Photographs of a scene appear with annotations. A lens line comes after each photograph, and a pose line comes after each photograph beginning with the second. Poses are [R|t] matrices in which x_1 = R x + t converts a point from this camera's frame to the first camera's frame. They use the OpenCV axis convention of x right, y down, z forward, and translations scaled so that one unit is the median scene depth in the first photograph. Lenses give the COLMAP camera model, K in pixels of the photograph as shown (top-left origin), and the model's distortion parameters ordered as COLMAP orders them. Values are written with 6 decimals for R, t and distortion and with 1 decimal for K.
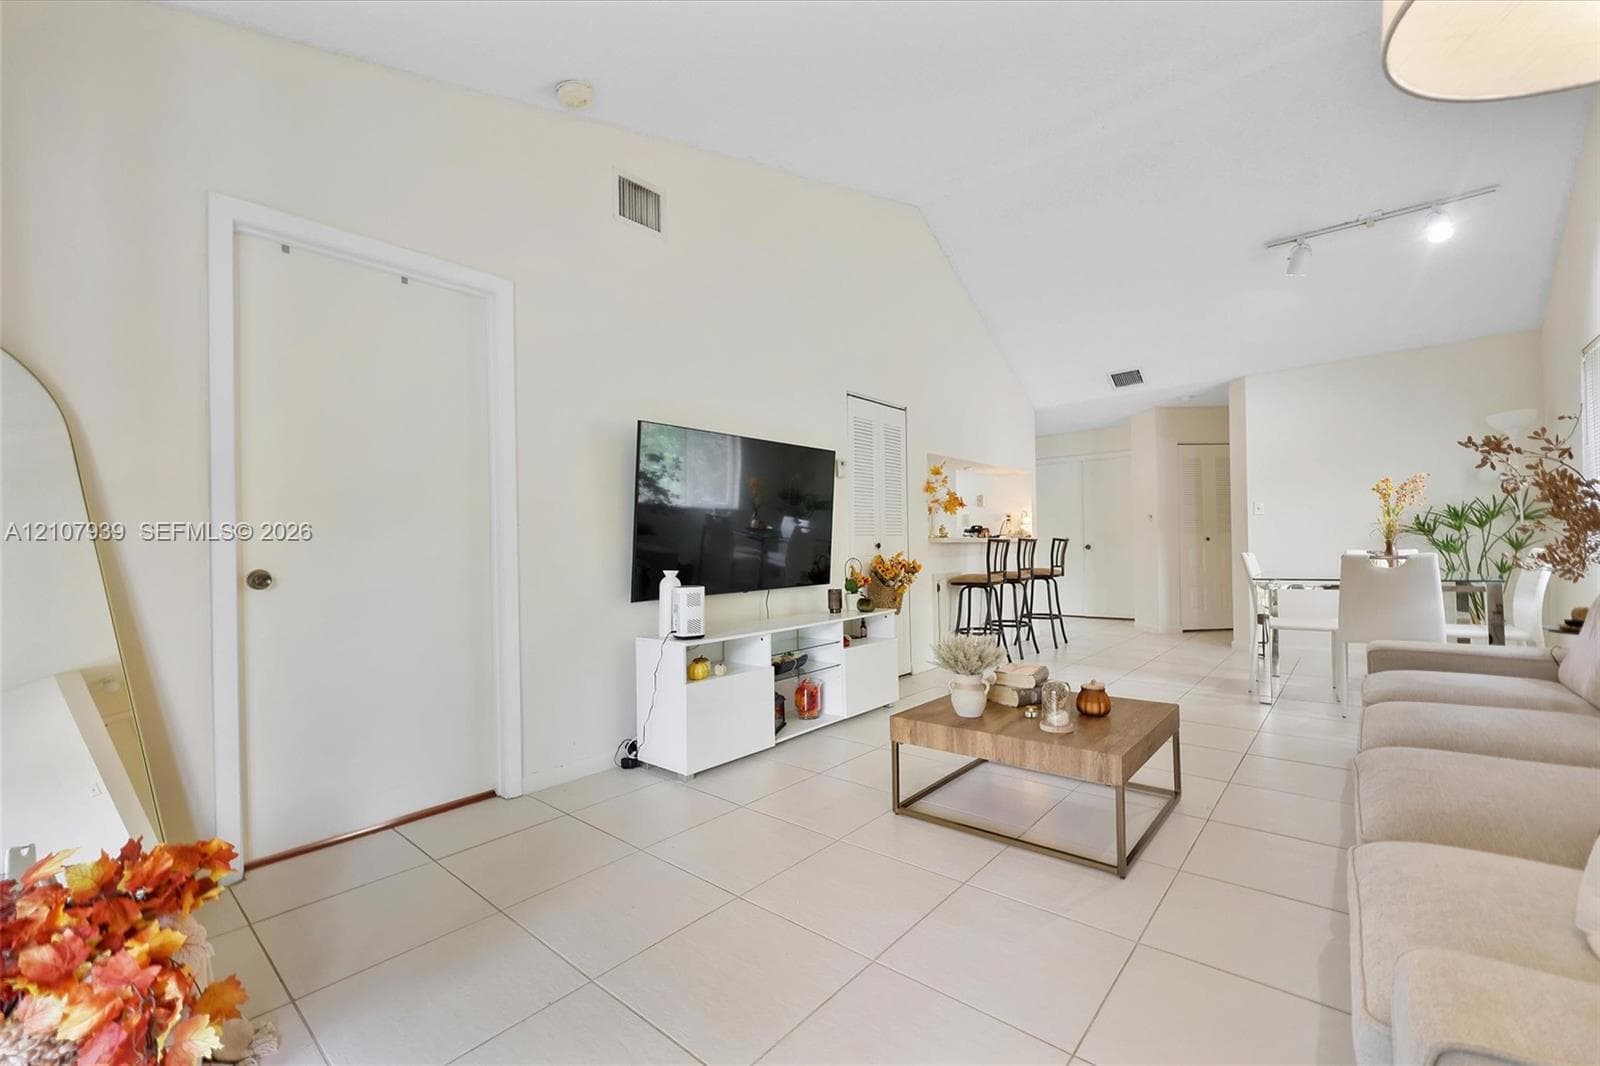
lens RADIAL K [[653.9, 0, 800.0], [0, 653.9, 533.0], [0, 0, 1]] dist [0.001889, 0.000426]
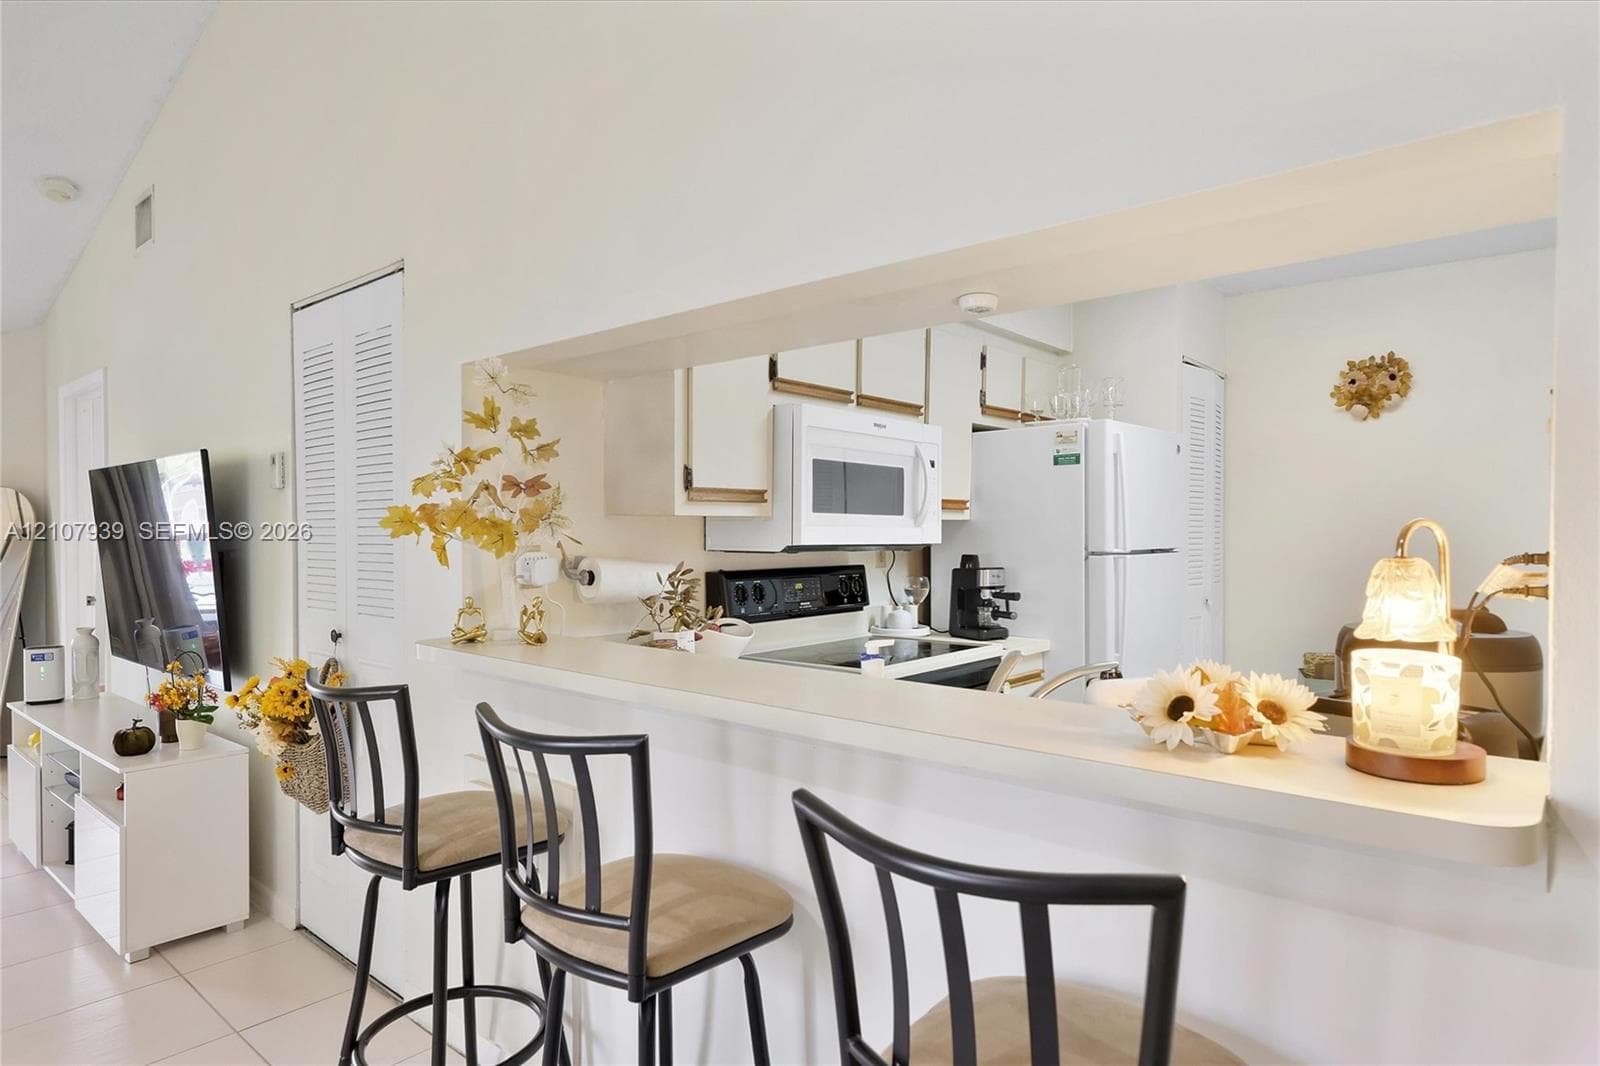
lens RADIAL K [[914.0, 0, 800.0], [0, 914.0, 533.0], [0, 0, 1]] dist [-0.000043, 0.001015]
pose [[0.018331, 0.022783, -0.999572, 0.889214], [0.021973, 0.999490, 0.023185, -0.067439], [0.999590, -0.022389, 0.017821, 1.594884]]
